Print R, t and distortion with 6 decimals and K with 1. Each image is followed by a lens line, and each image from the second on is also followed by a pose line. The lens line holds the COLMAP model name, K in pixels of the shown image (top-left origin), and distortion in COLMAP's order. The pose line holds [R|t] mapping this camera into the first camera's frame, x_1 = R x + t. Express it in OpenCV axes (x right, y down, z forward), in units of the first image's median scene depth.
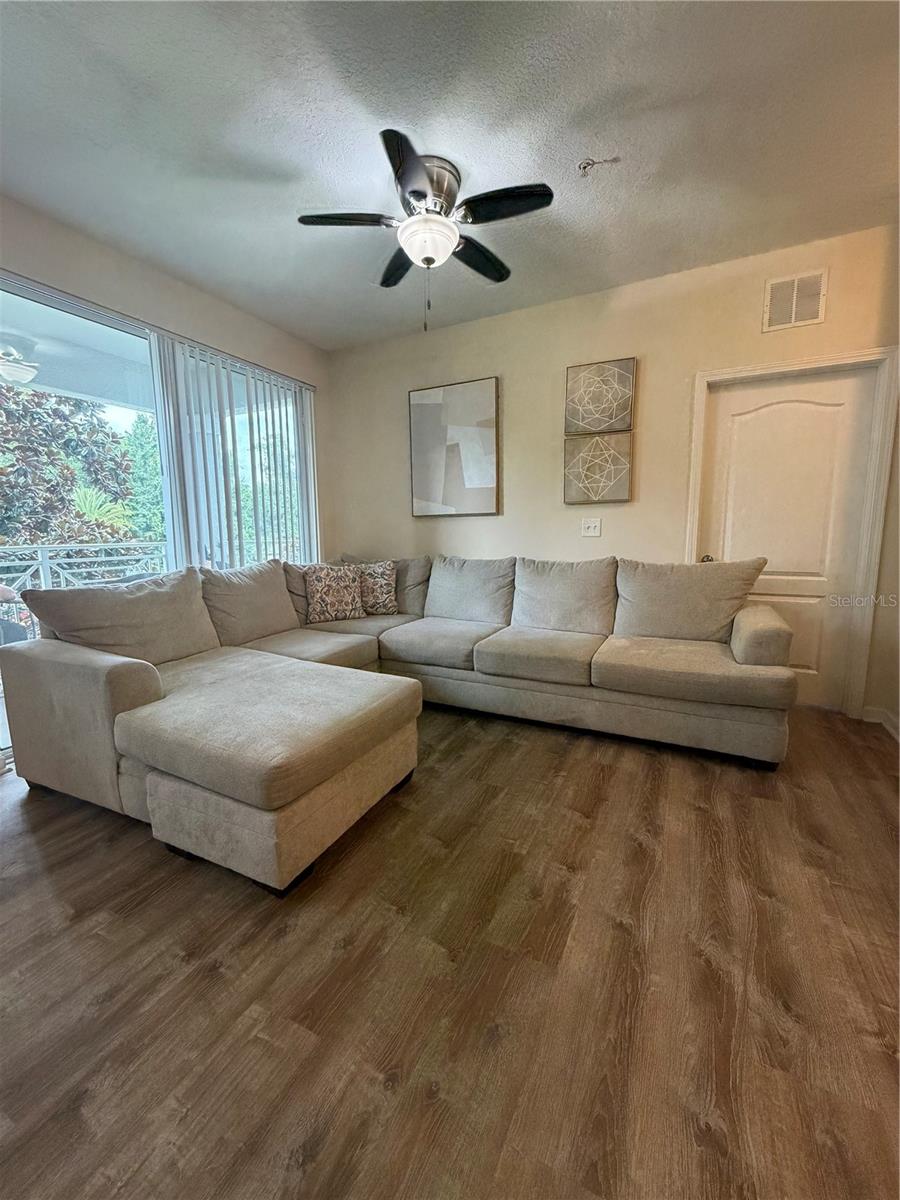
lens RADIAL K [[483.0, 0, 448.5], [0, 483.0, 599.5], [0, 0, 1]] dist [0.001490, 0.000268]
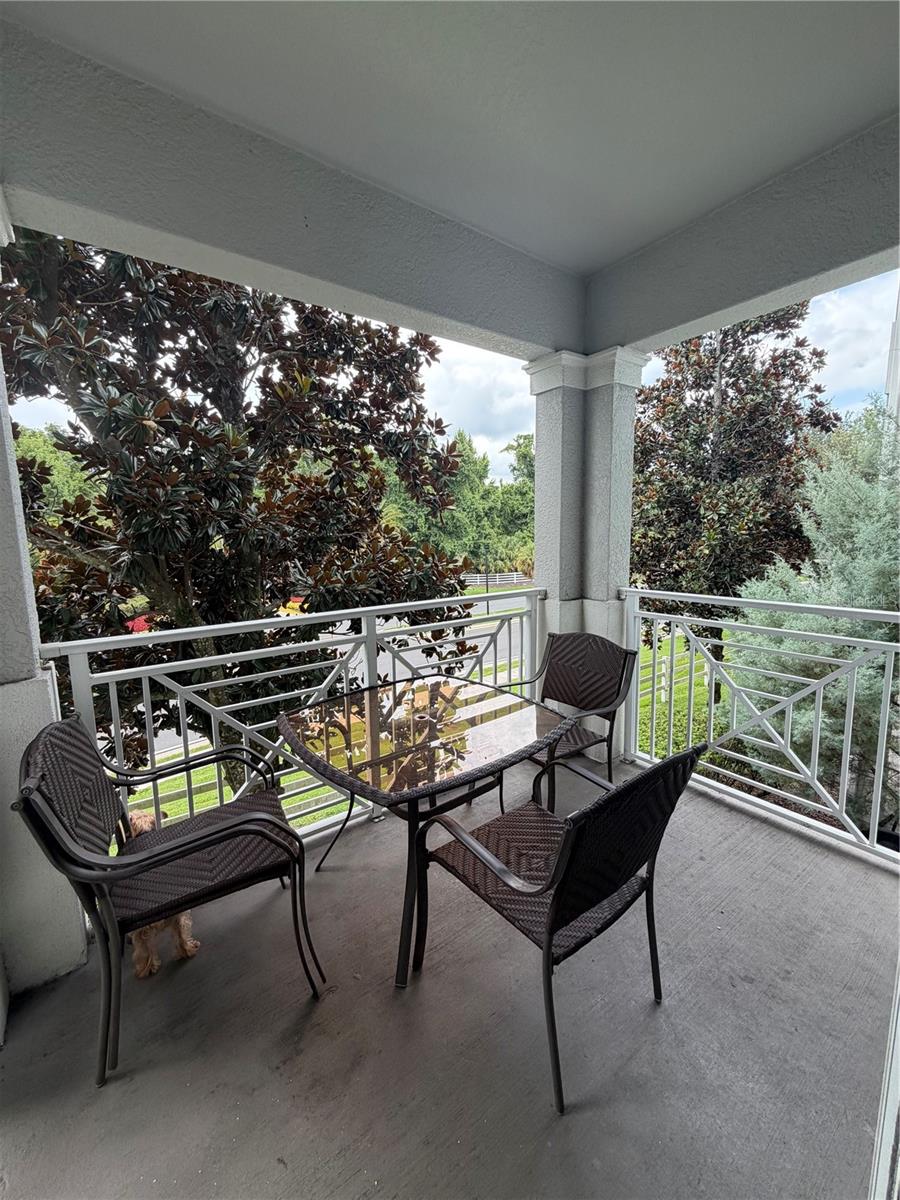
lens RADIAL K [[483.0, 0, 451.7], [0, 483.0, 596.4], [0, 0, 1]] dist [0.001490, 0.000268]
pose [[0.893440, 0.053455, -0.445989, -0.331971], [-0.053680, 0.998484, 0.012140, -0.087056], [0.445962, 0.013095, 0.894956, 0.356113]]
